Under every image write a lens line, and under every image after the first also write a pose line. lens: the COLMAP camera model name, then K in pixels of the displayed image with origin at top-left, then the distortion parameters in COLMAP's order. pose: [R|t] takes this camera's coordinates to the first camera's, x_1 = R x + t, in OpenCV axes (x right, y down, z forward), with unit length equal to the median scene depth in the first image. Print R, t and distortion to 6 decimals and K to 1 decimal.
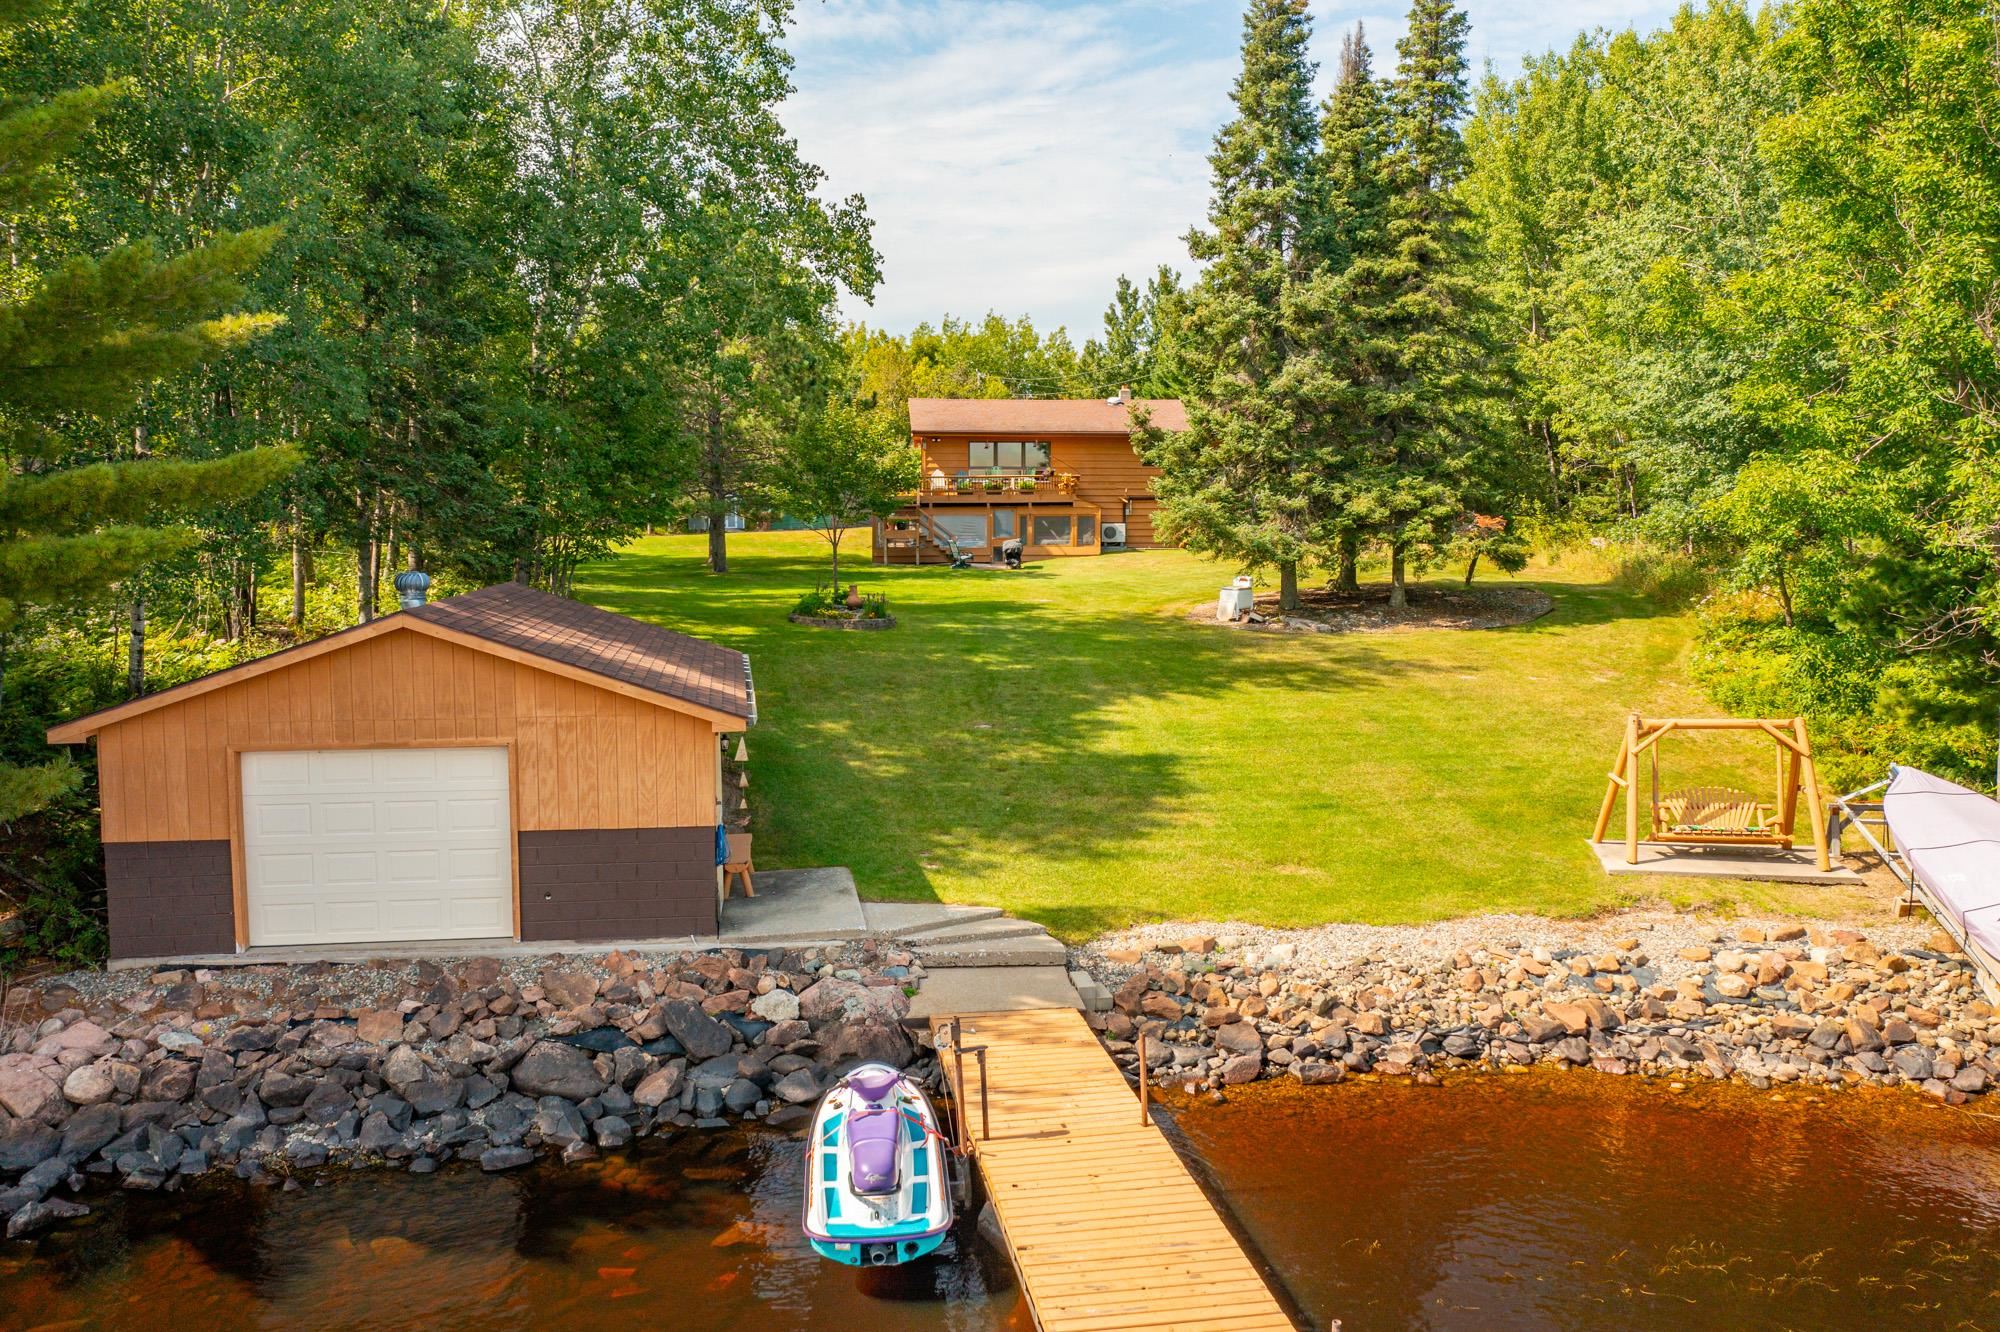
lens RADIAL K [[1571.9, 0, 996.4], [0, 1571.9, 674.6], [0, 0, 1]] dist [-0.023571, 0.007663]
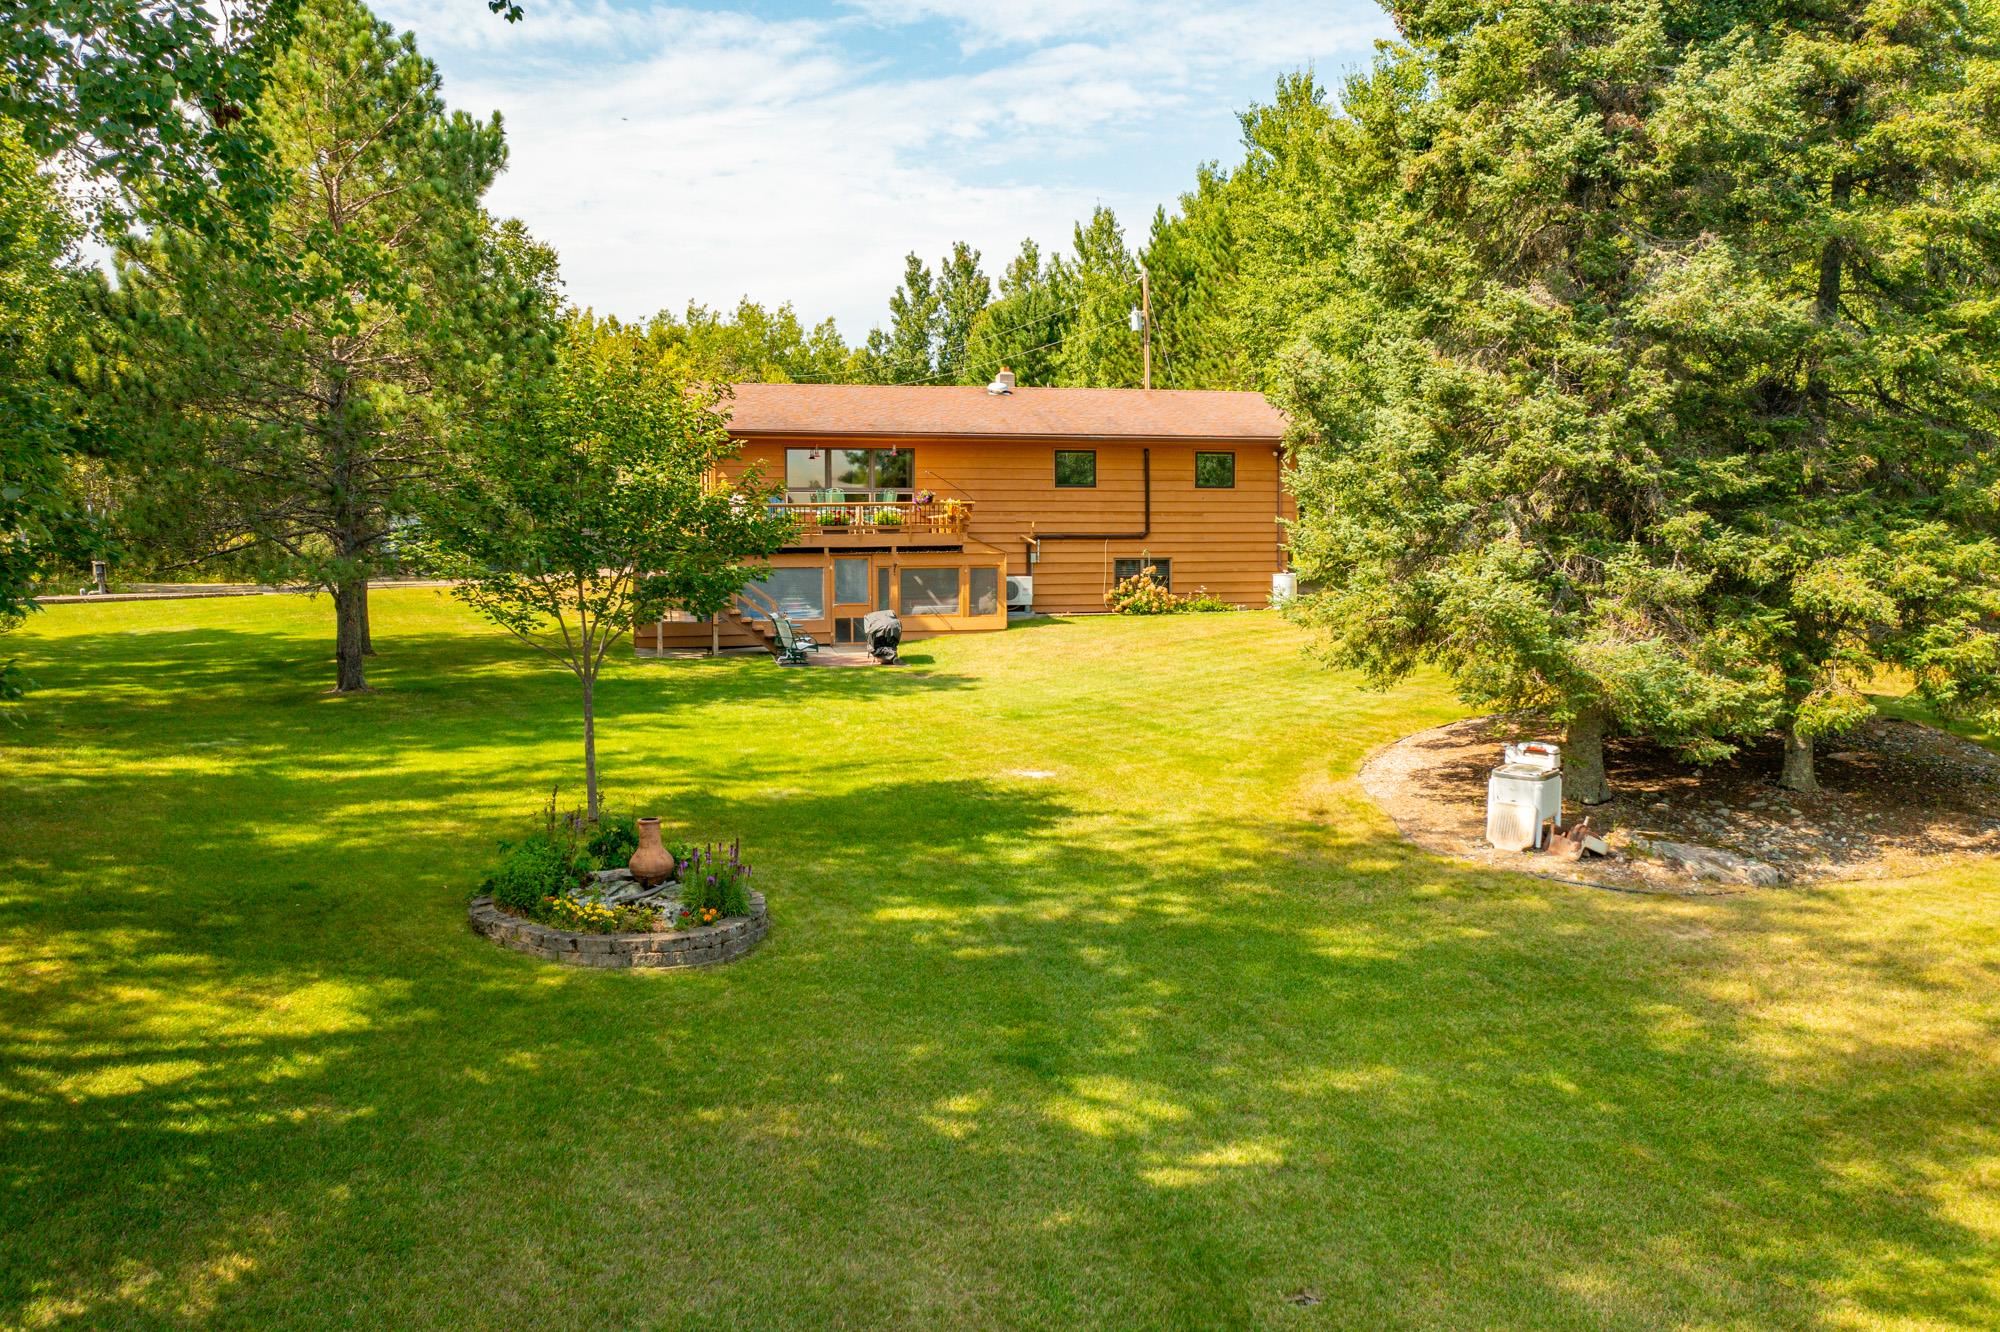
lens RADIAL K [[1571.9, 0, 996.4], [0, 1571.9, 674.6], [0, 0, 1]] dist [-0.023571, 0.007663]
pose [[0.985022, -0.018636, 0.171418, -0.045573], [0.020211, 0.999768, -0.007443, -0.053595], [-0.171240, 0.010796, 0.985170, 0.384058]]
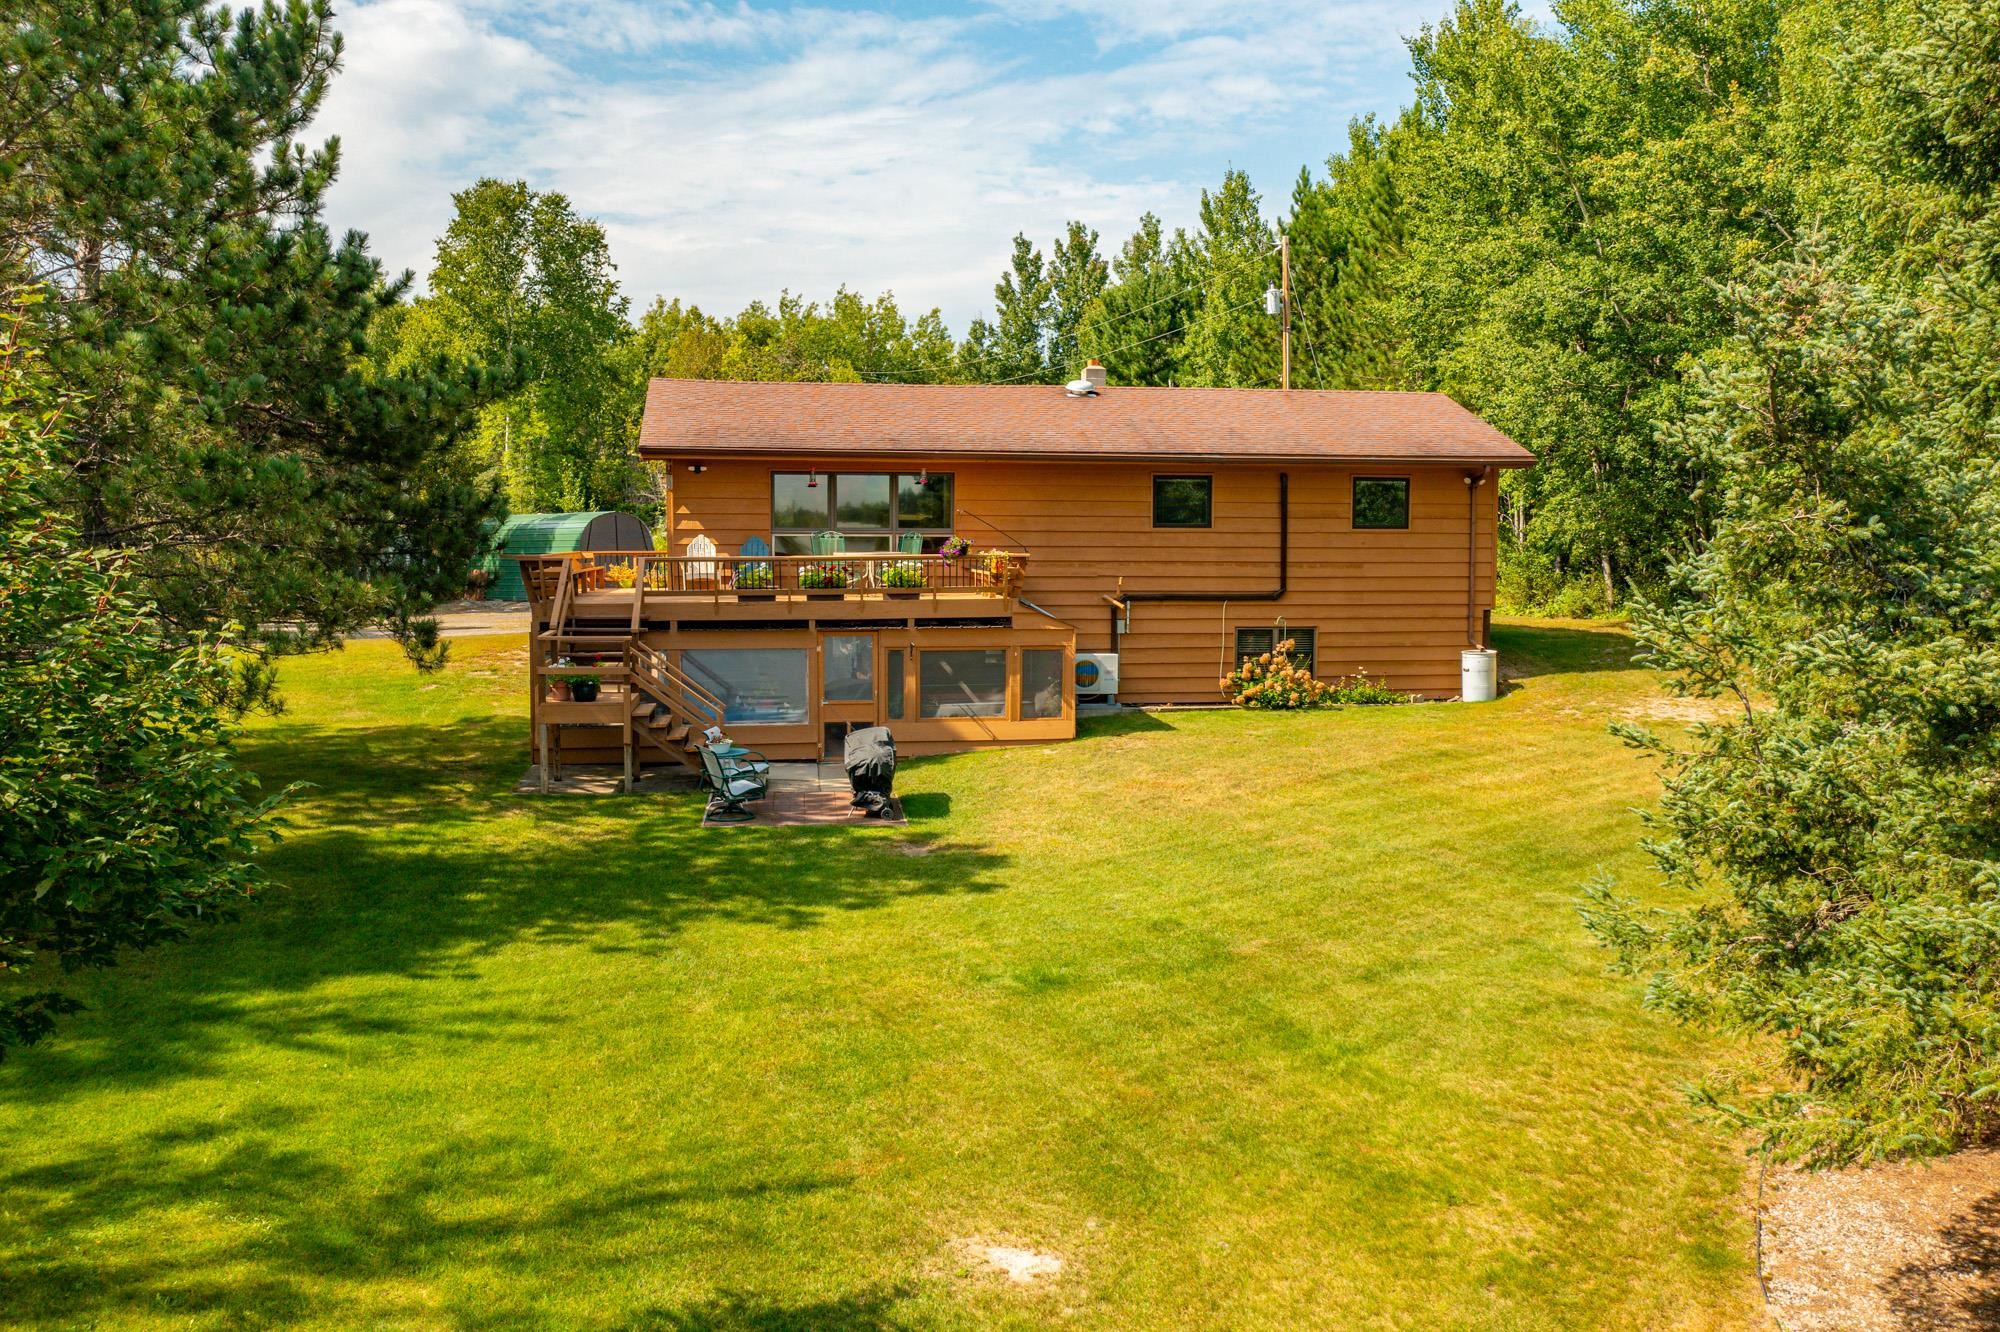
lens RADIAL K [[1571.9, 0, 996.4], [0, 1571.9, 674.6], [0, 0, 1]] dist [-0.023571, 0.007663]
pose [[0.996075, -0.004853, 0.088384, 0.006725], [0.005475, 0.999962, -0.006796, -0.091015], [-0.088348, 0.007253, 0.996063, 0.572739]]
